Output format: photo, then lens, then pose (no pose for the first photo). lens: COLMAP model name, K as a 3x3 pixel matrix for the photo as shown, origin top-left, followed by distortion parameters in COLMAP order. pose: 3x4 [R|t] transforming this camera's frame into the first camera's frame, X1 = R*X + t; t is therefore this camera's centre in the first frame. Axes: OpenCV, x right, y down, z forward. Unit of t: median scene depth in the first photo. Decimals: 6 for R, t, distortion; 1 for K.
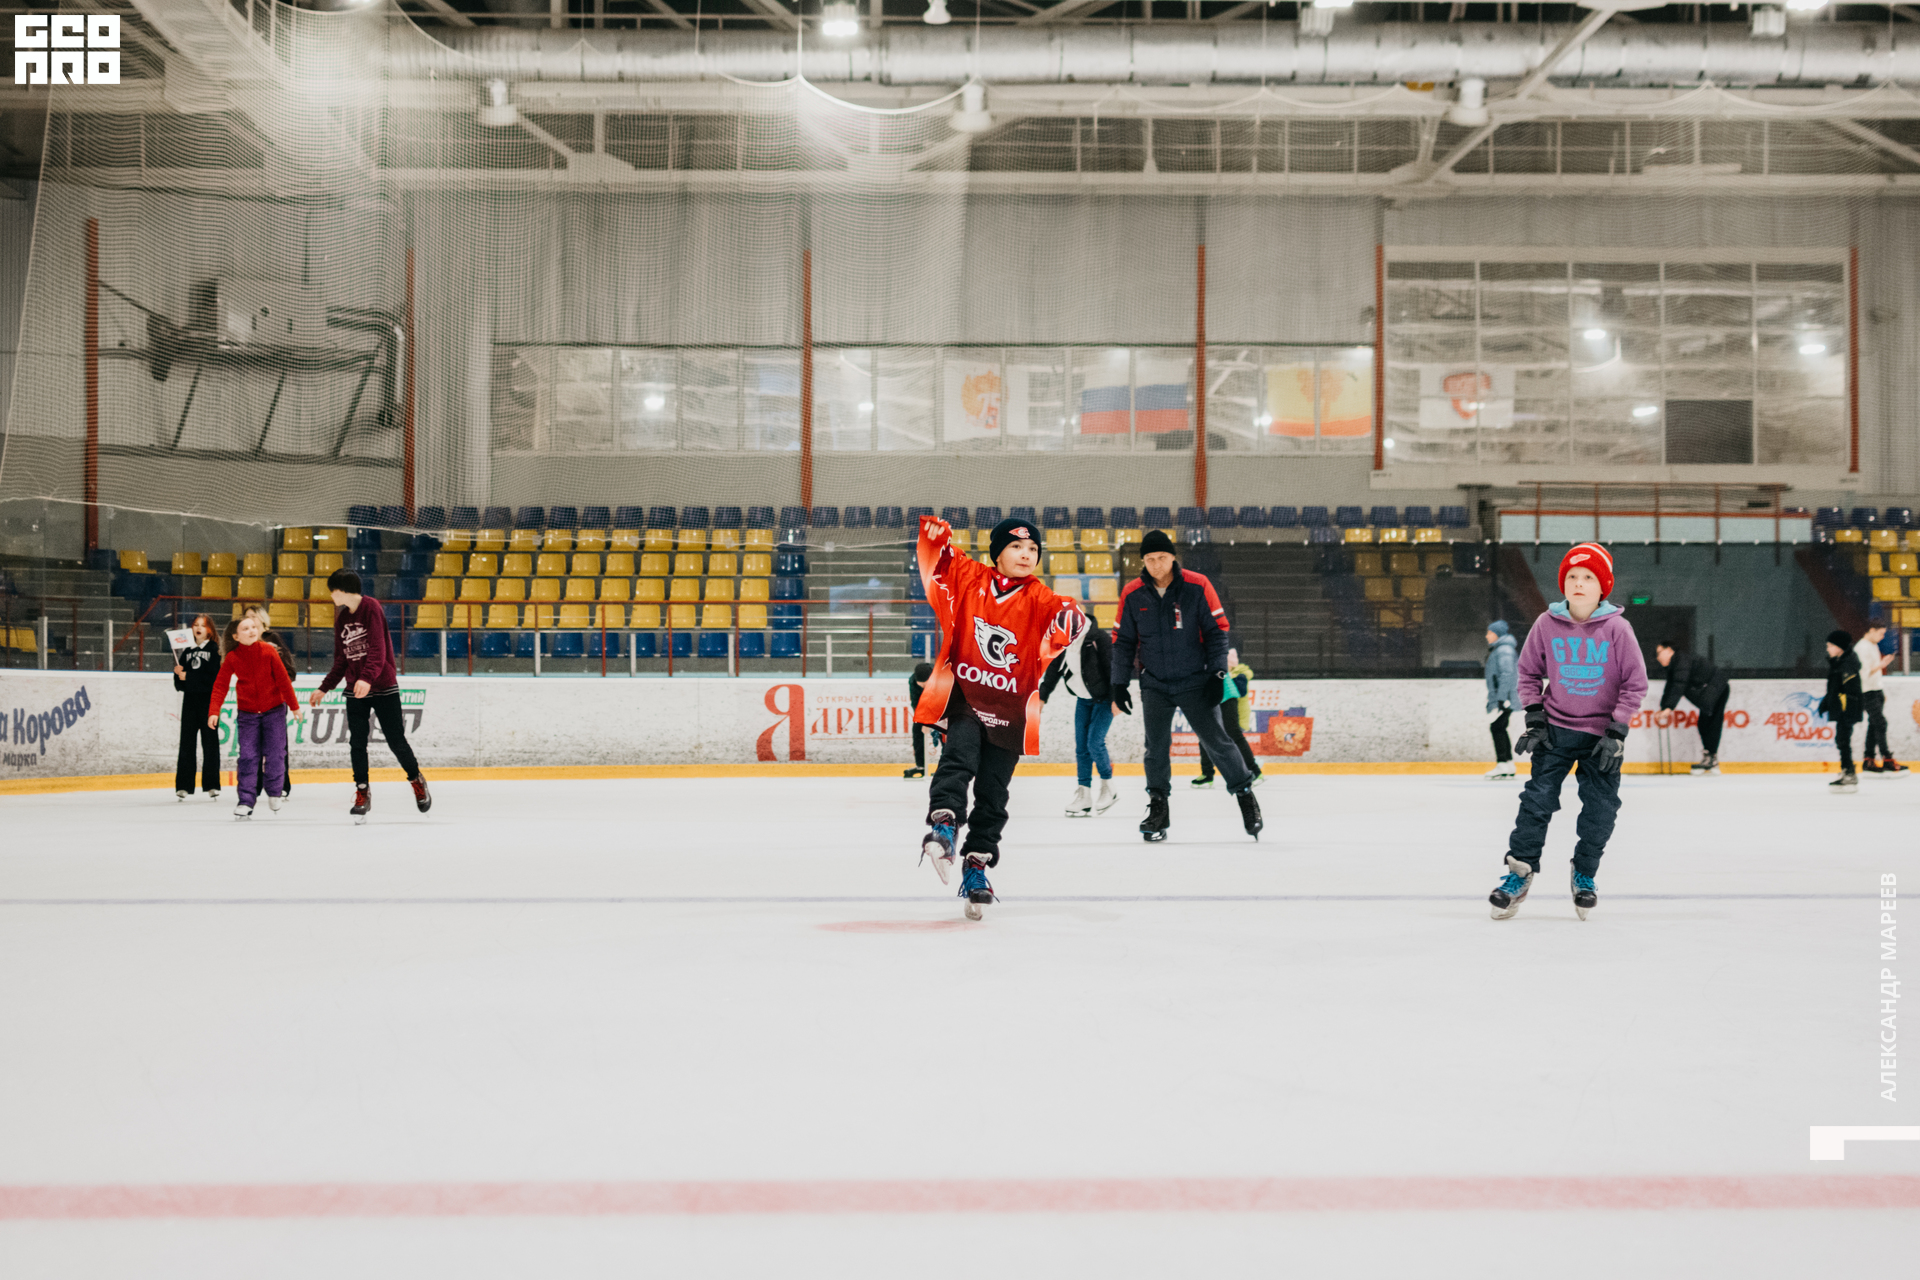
lens RADIAL K [[2872.2, 0, 958.4], [0, 2872.2, 629.3], [0, 0, 1]] dist [0.015342, 0.000000]
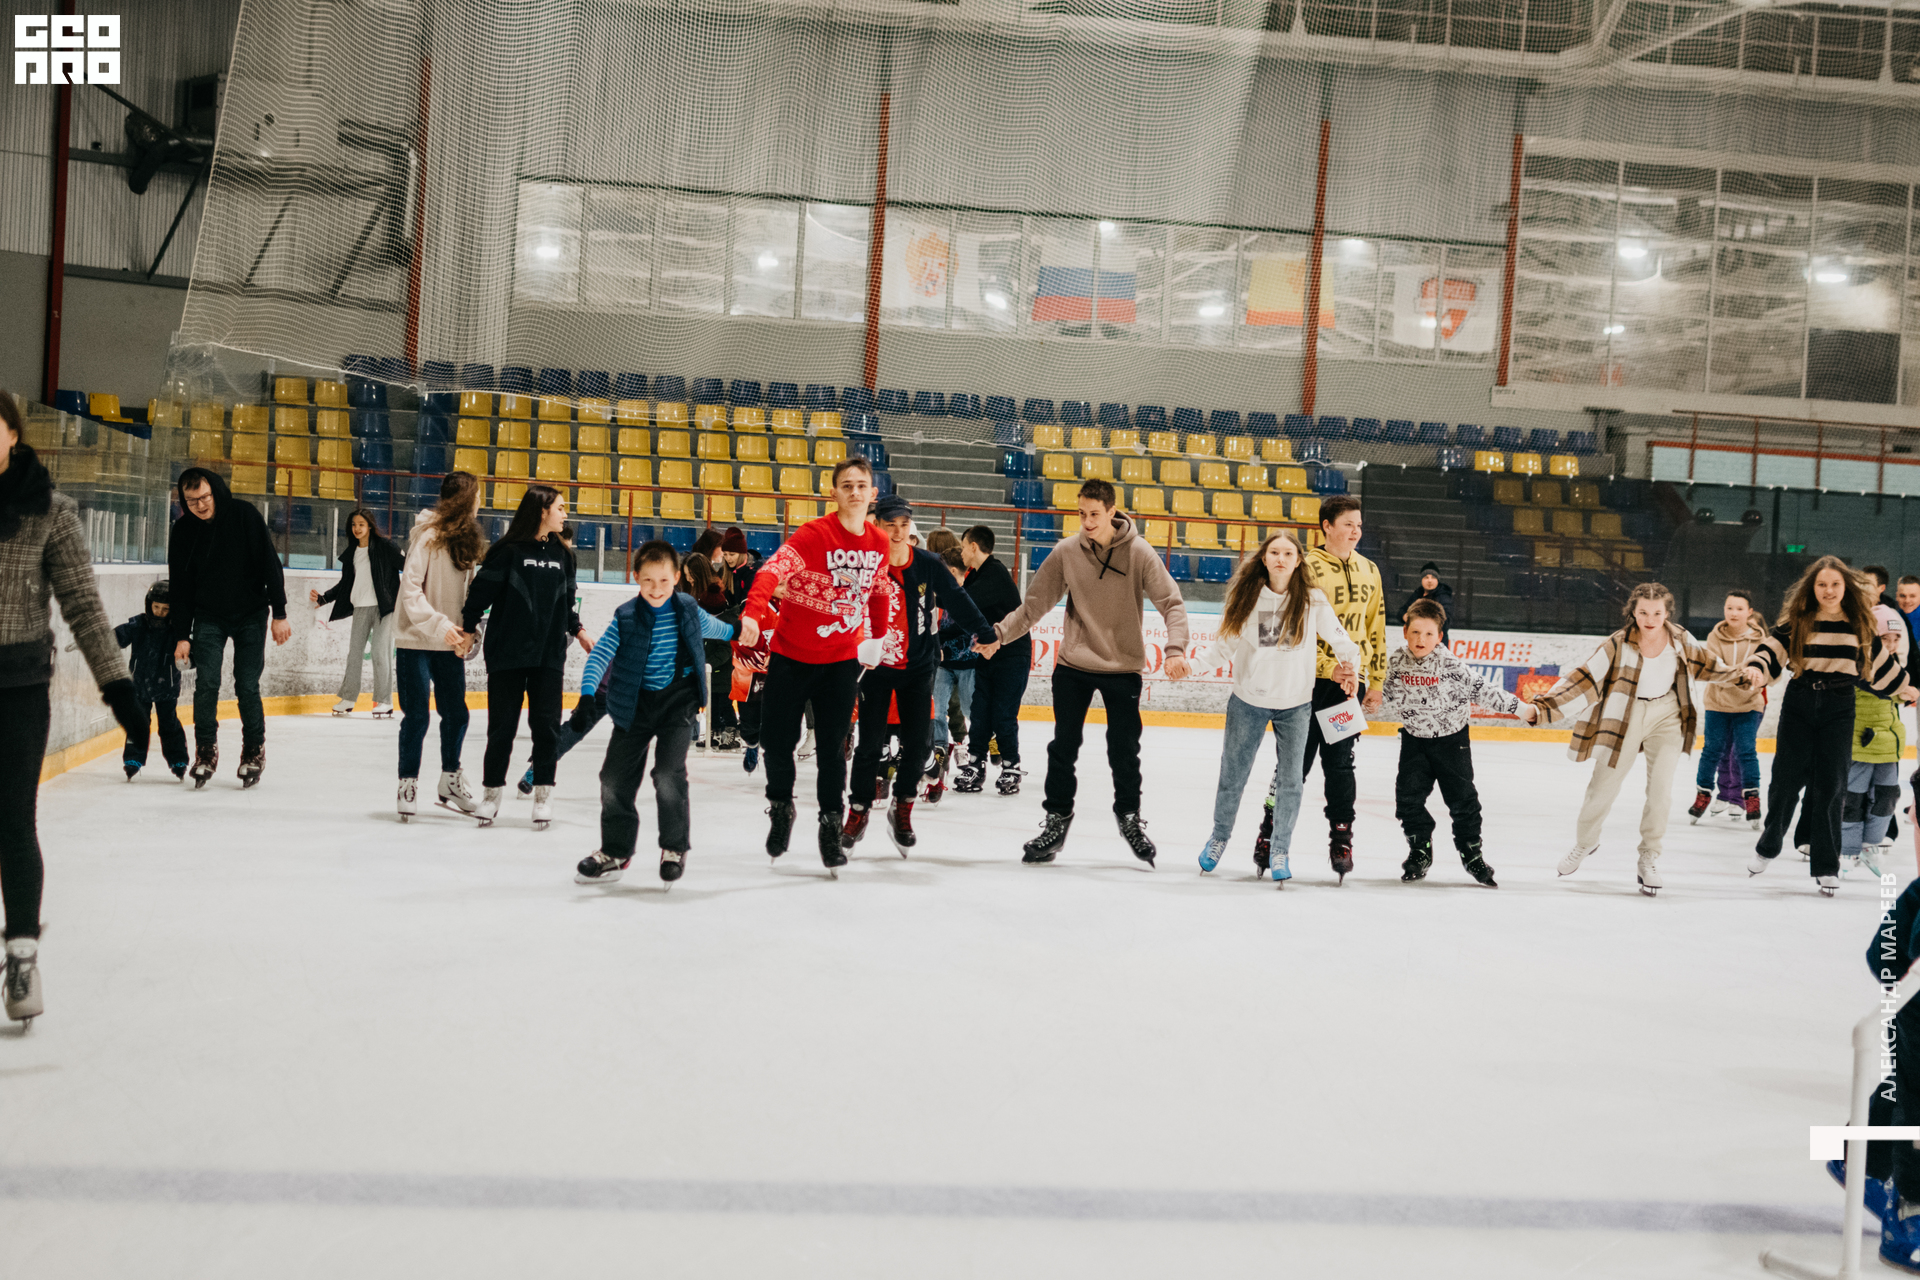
lens RADIAL K [[2872.2, 0, 970.3], [0, 2872.2, 635.9], [0, 0, 1]] dist [0.015342, 0.000000]
pose [[0.991641, 0.051447, 0.118324, -0.128176], [-0.056994, 0.997405, 0.043988, -0.007956], [-0.115754, -0.050364, 0.992000, 0.129433]]
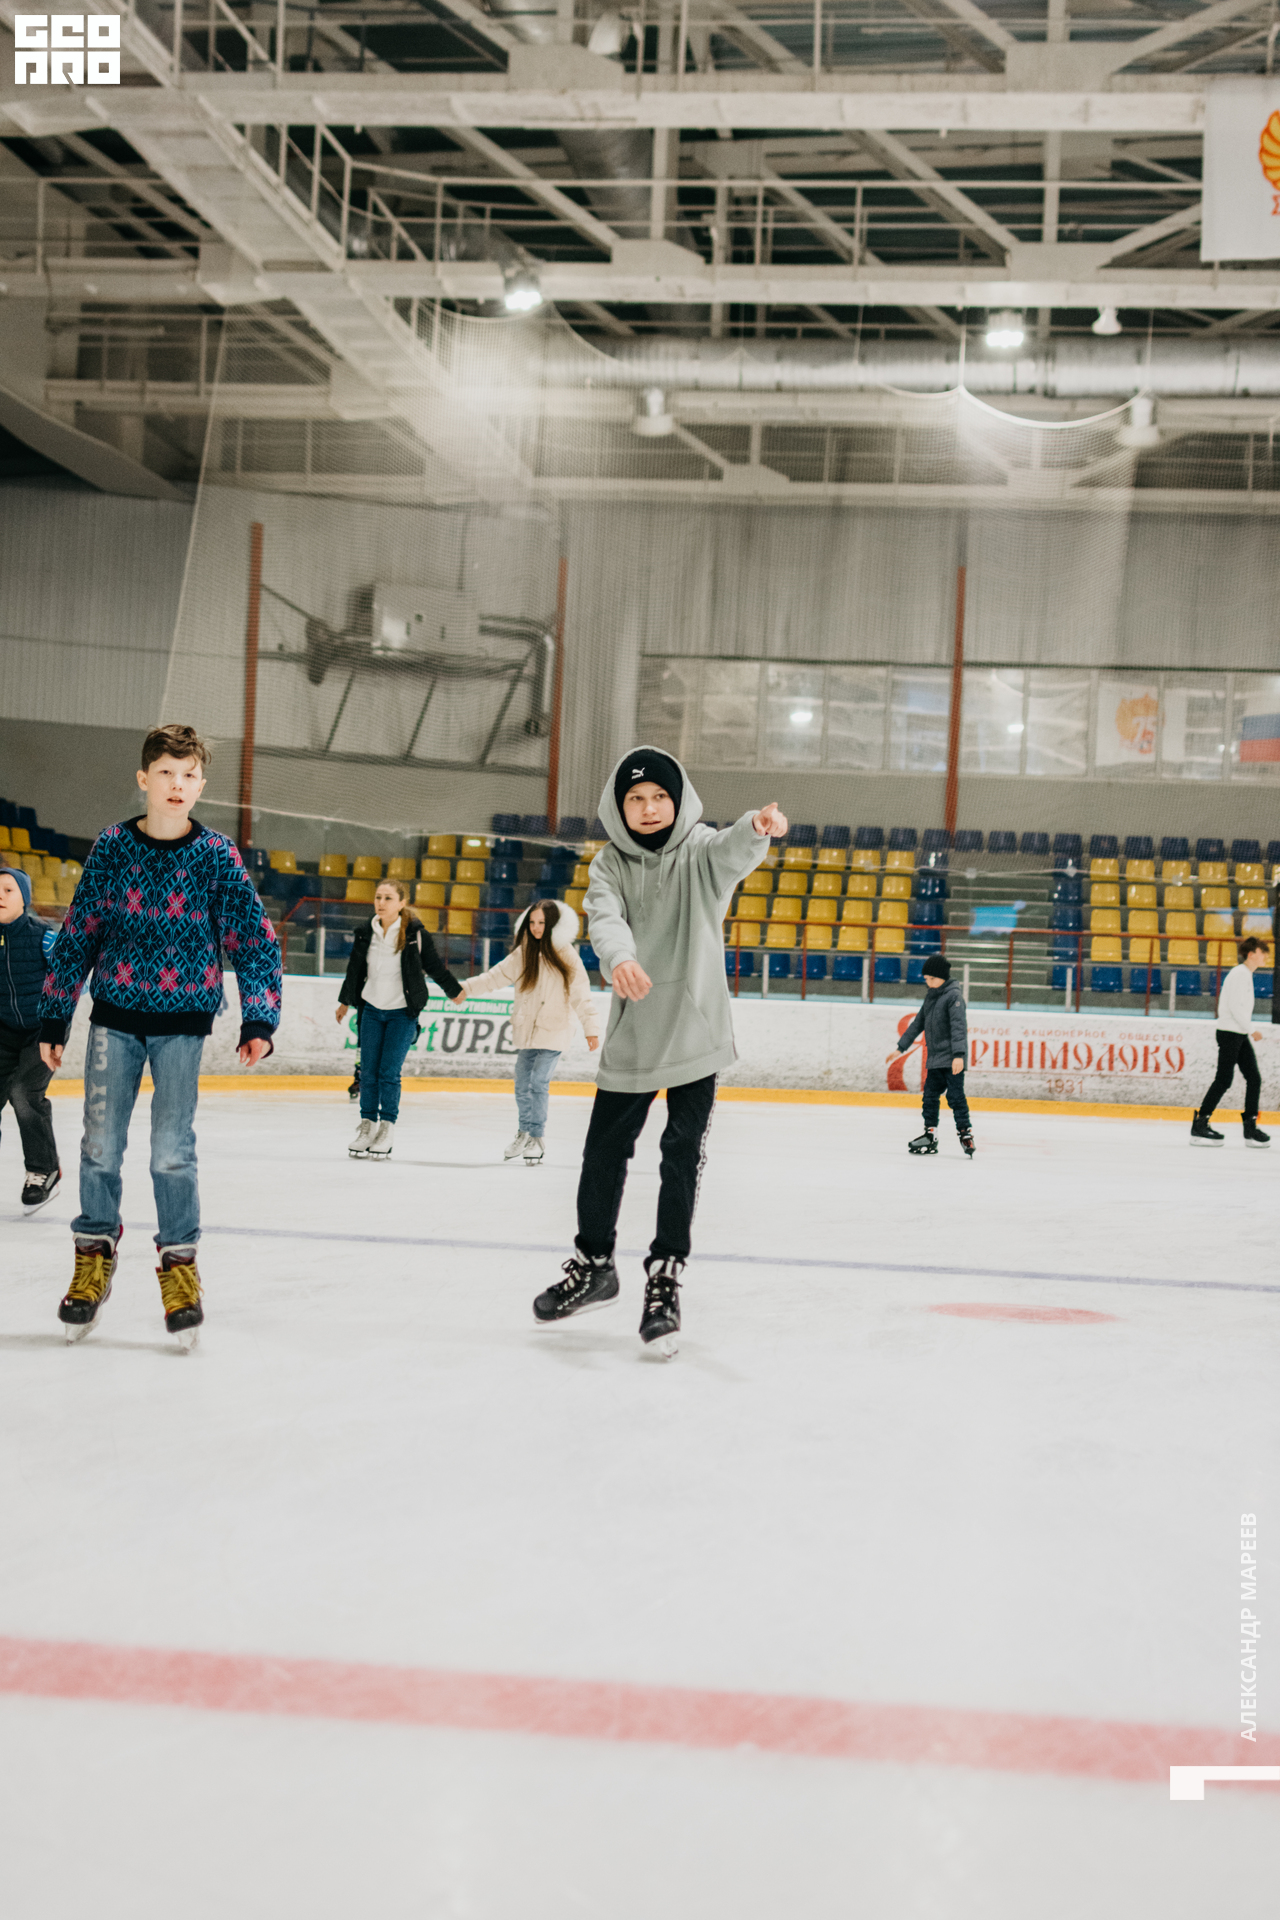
lens RADIAL K [[2872.2, 0, 625.8], [0, 2872.2, 976.9], [0, 0, 1]] dist [0.015342, 0.000000]
pose [[0.985652, 0.042540, -0.163342, 0.000188], [-0.040609, 0.999060, 0.015143, -0.003039], [0.163832, -0.008293, 0.986453, 0.017330]]
